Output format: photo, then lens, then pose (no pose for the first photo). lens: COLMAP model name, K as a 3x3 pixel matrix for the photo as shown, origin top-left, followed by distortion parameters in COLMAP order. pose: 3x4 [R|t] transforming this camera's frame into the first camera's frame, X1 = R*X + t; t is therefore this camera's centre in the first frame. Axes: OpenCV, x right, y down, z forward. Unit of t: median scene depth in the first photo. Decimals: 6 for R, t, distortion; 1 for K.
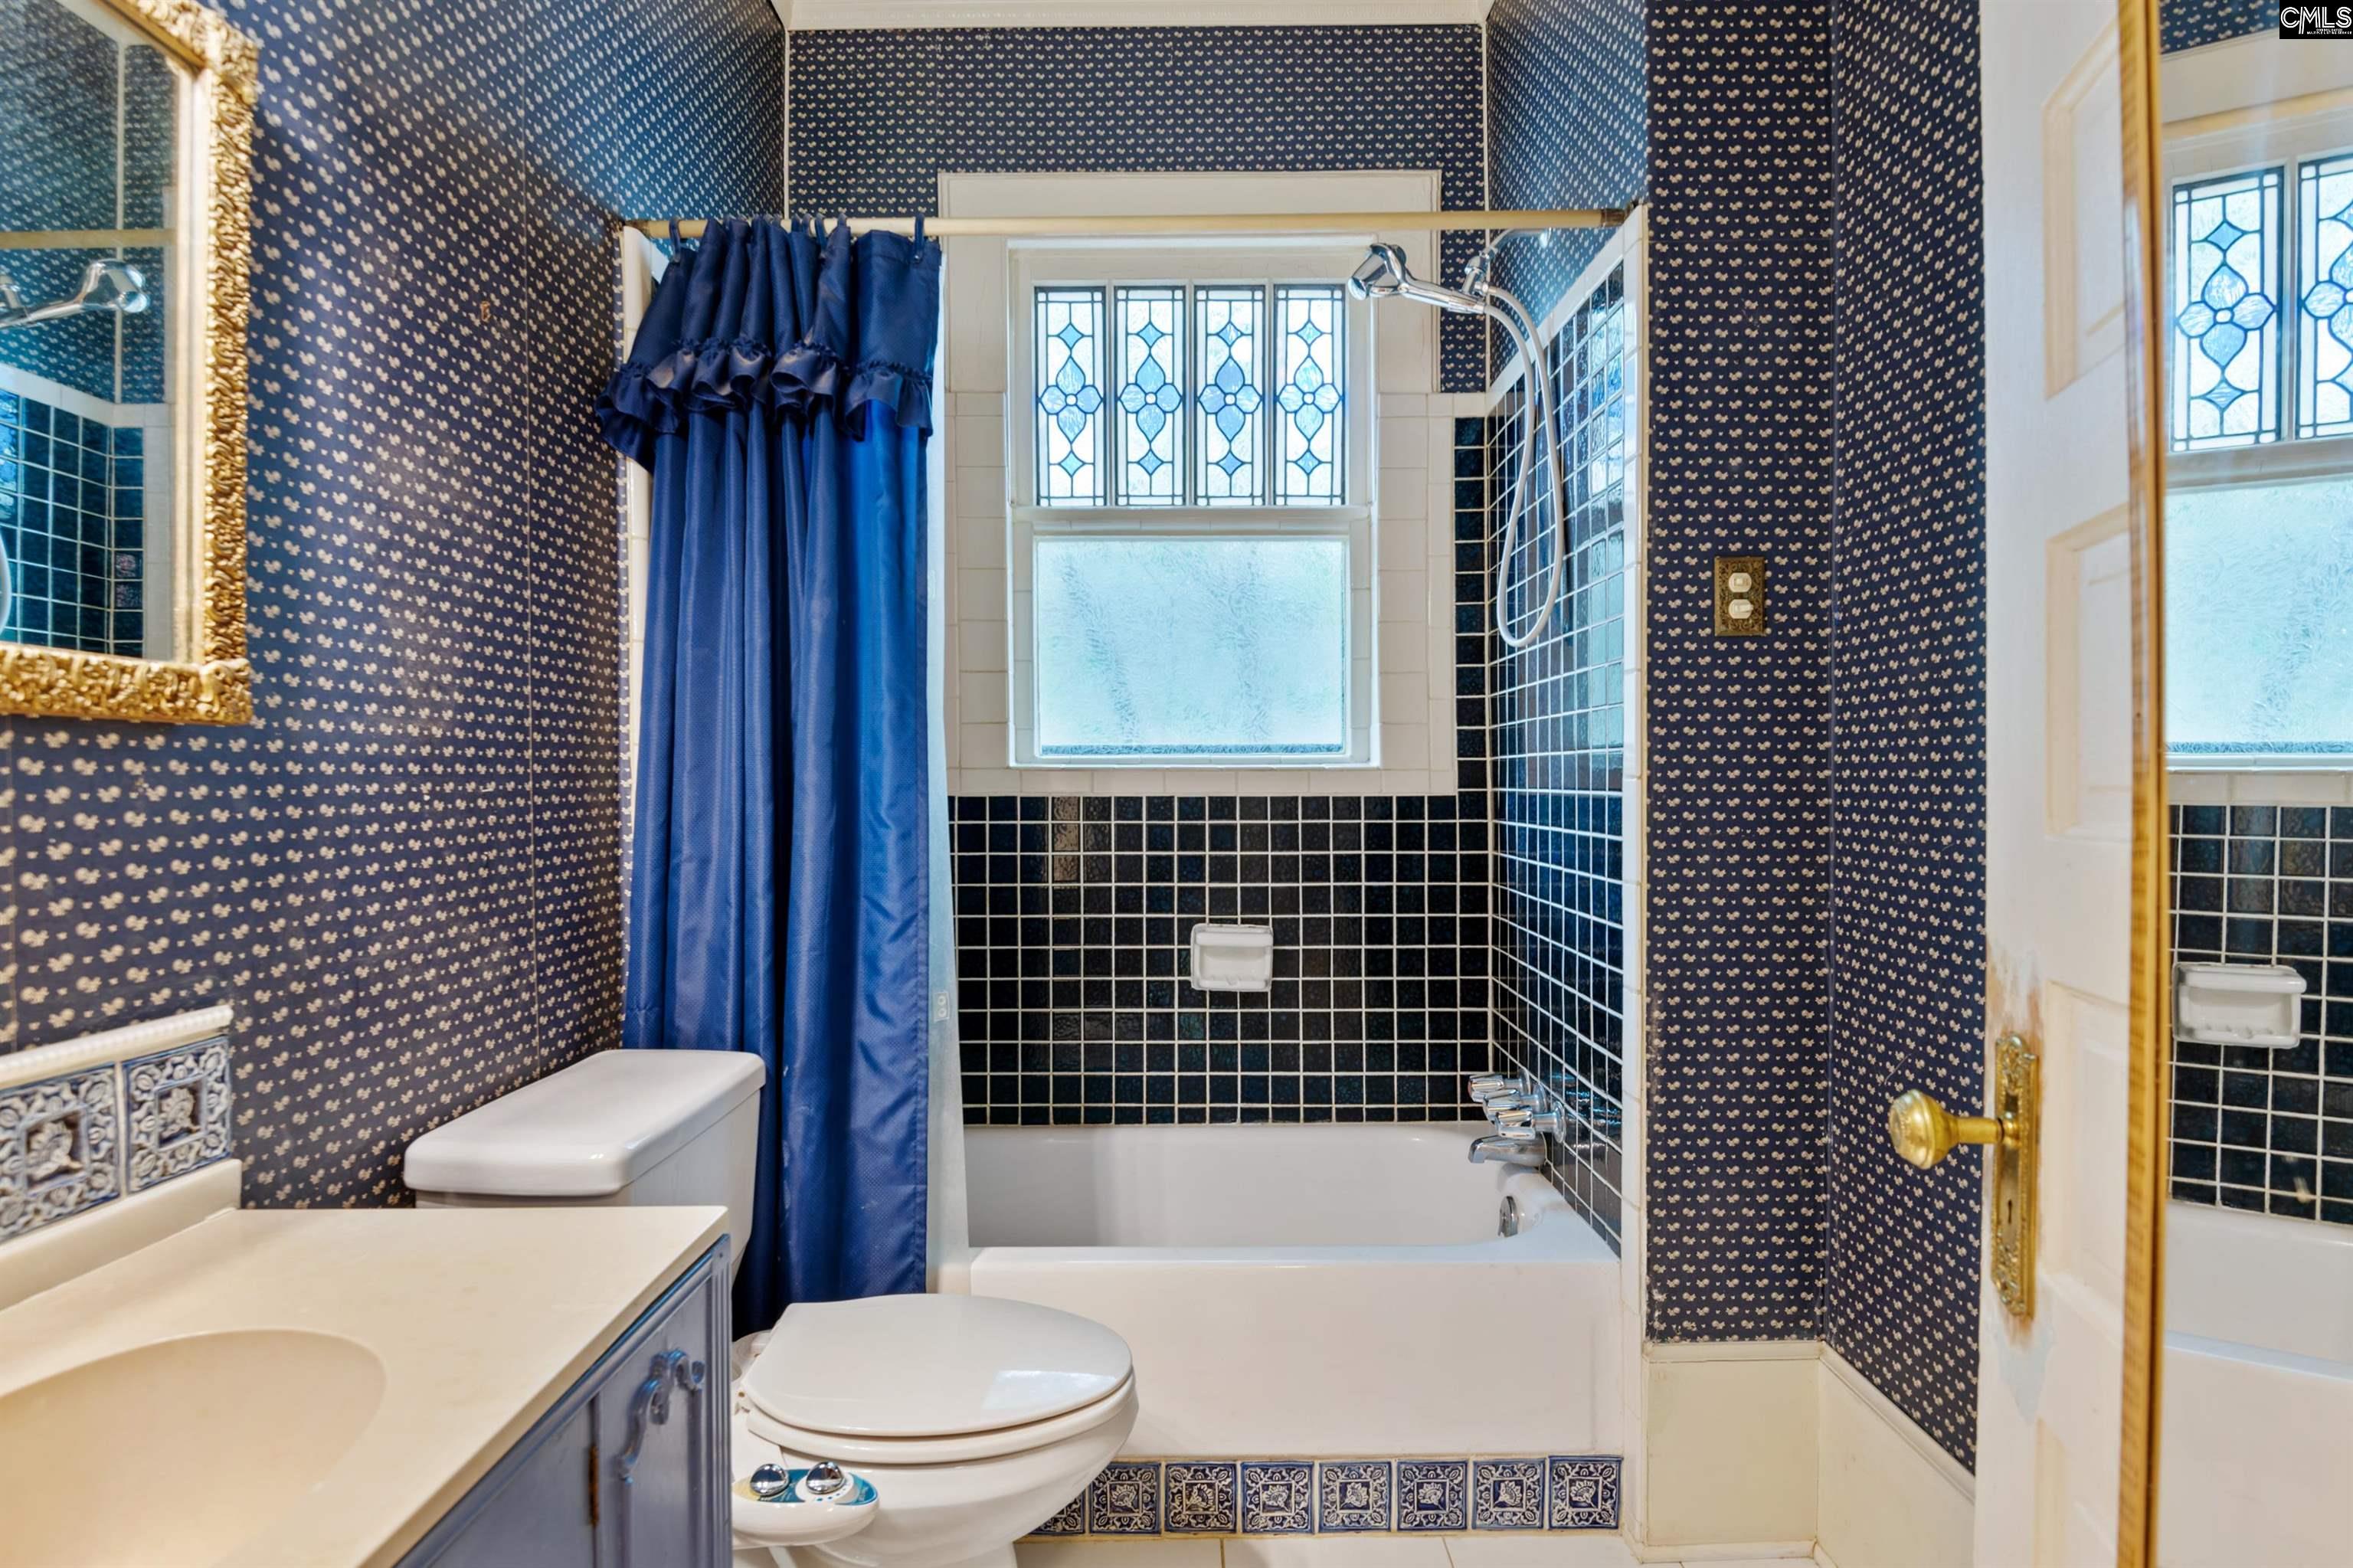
lens RADIAL K [[1159.5, 0, 1176.5], [0, 1159.5, 784.0], [0, 0, 1]] dist [0.003418, -0.023923]
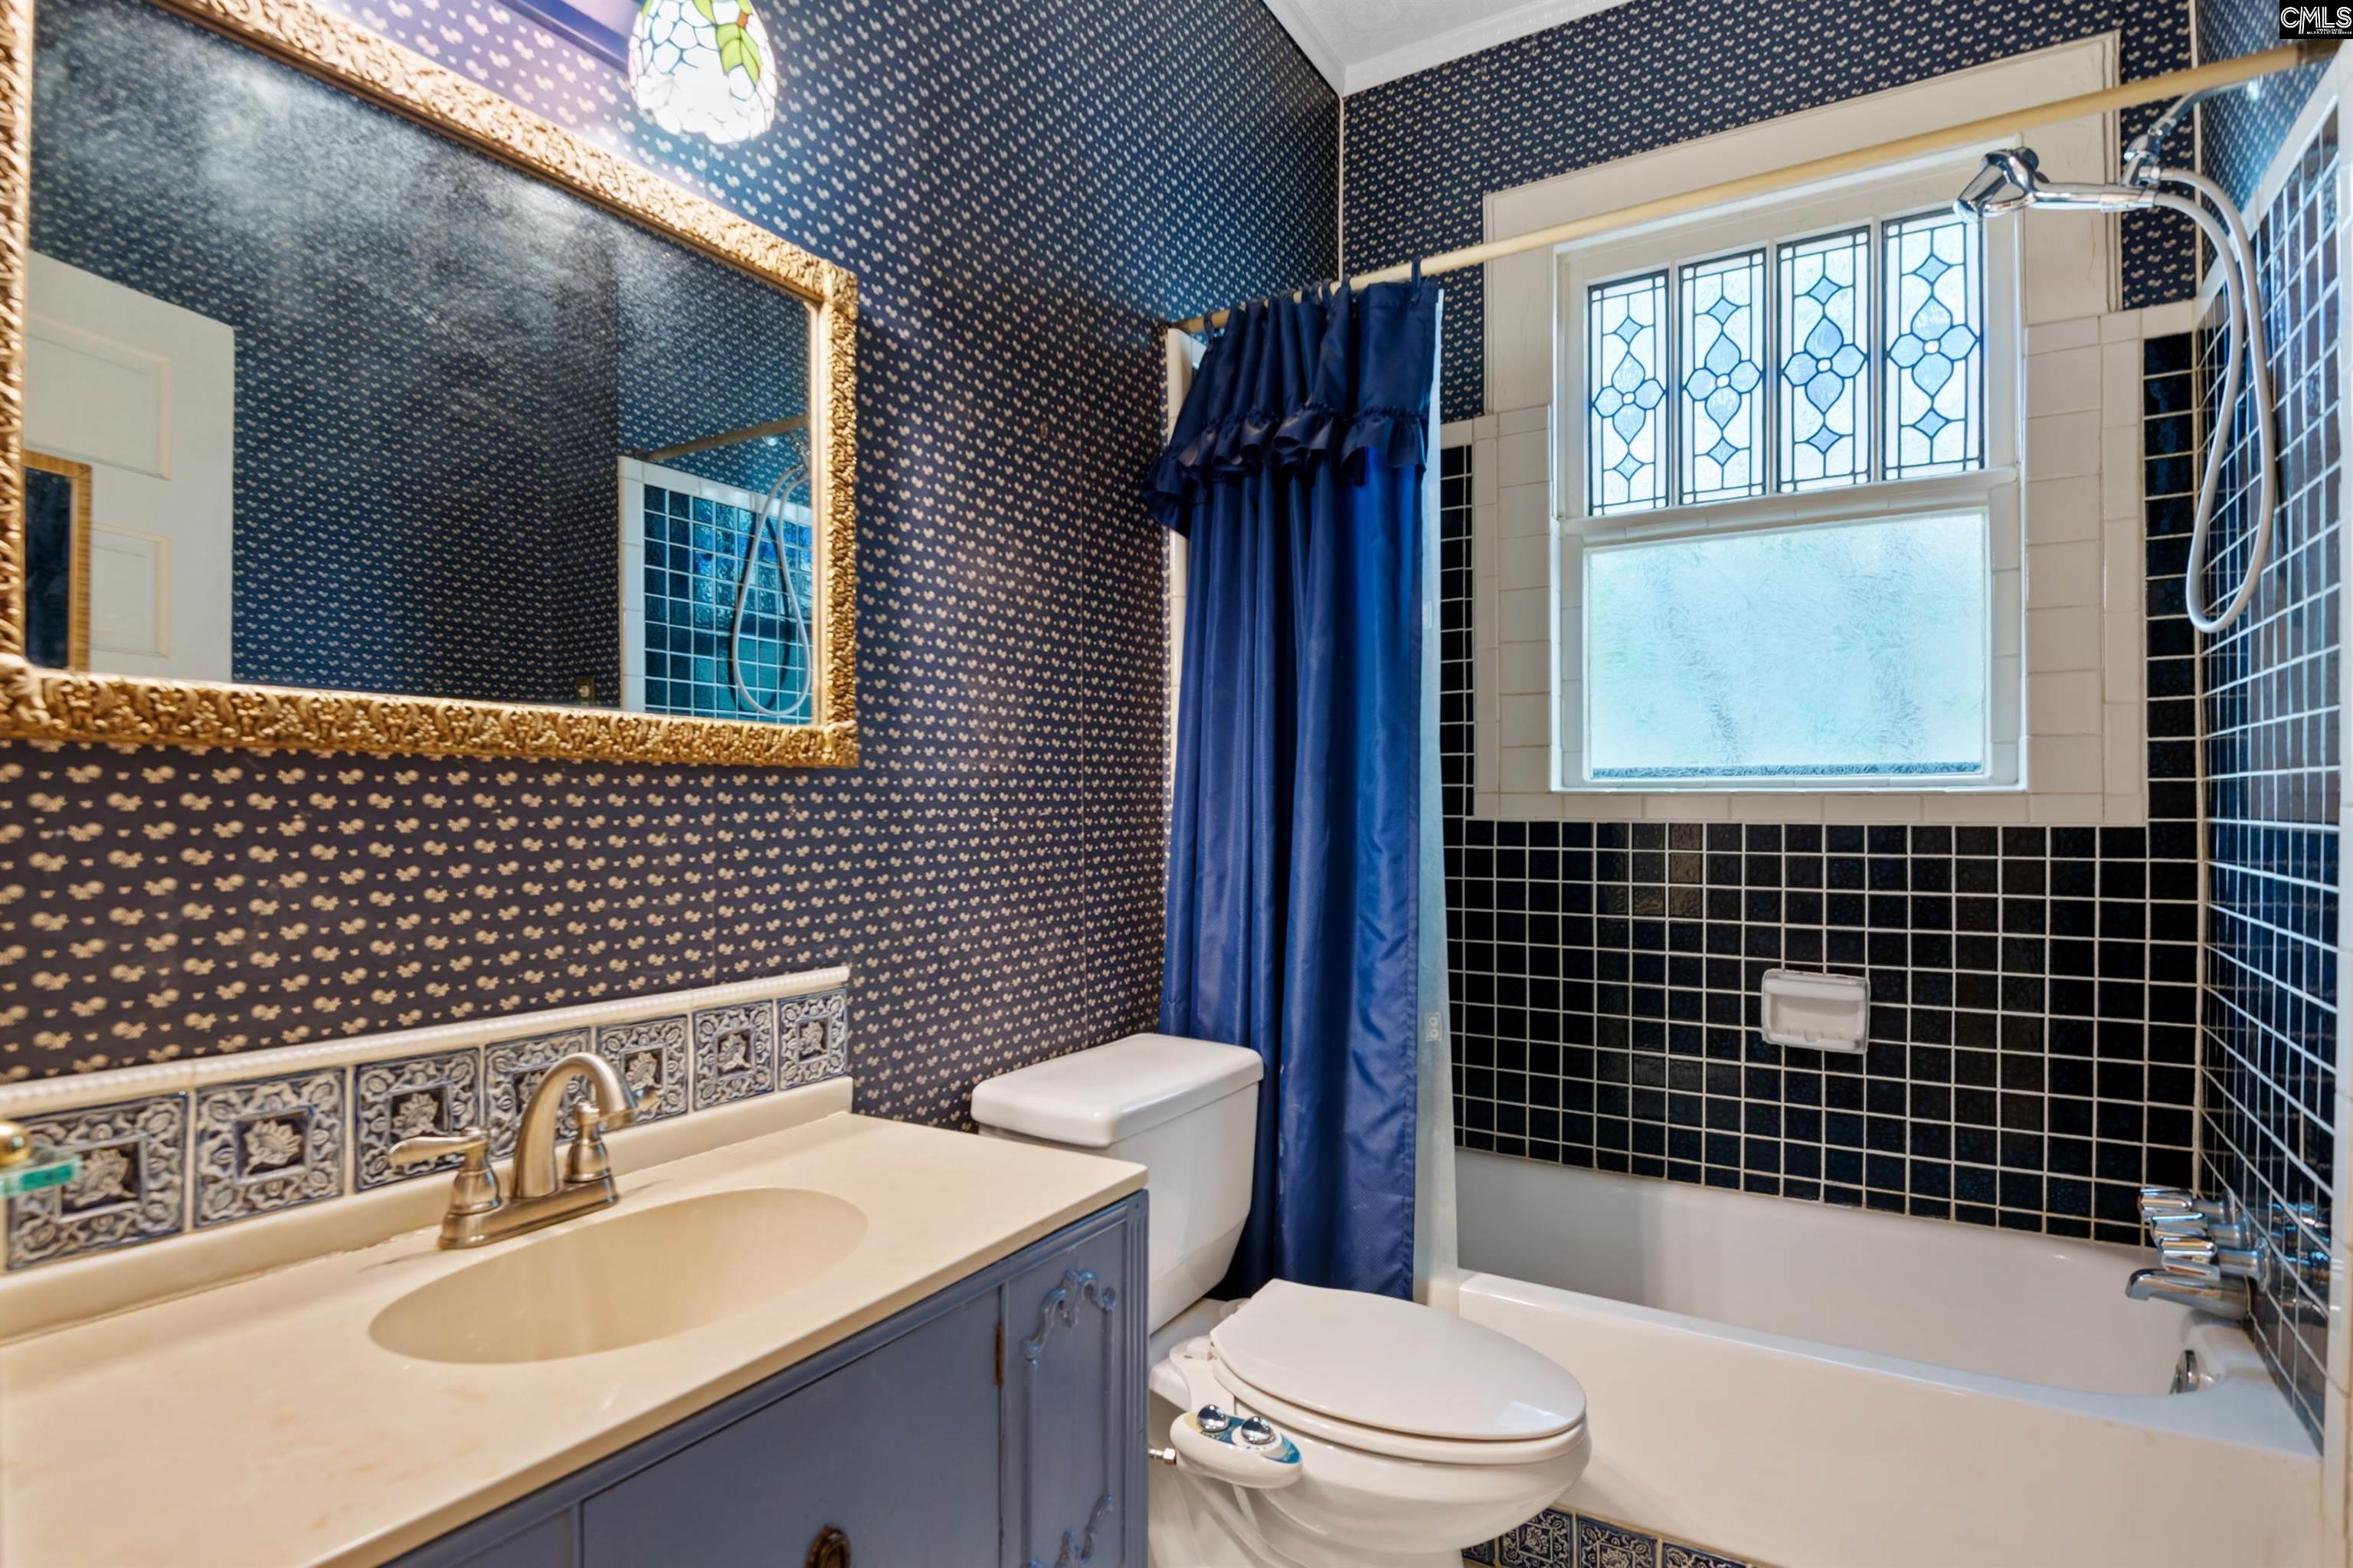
lens RADIAL K [[1194.7, 0, 1174.4], [0, 1194.7, 807.7], [0, 0, 1]] dist [0.001928, -0.026829]
pose [[0.845618, 0.004973, -0.533766, 0.171989], [-0.003611, 0.999987, 0.003596, -0.005143], [0.533777, -0.001114, 0.845625, -0.014224]]
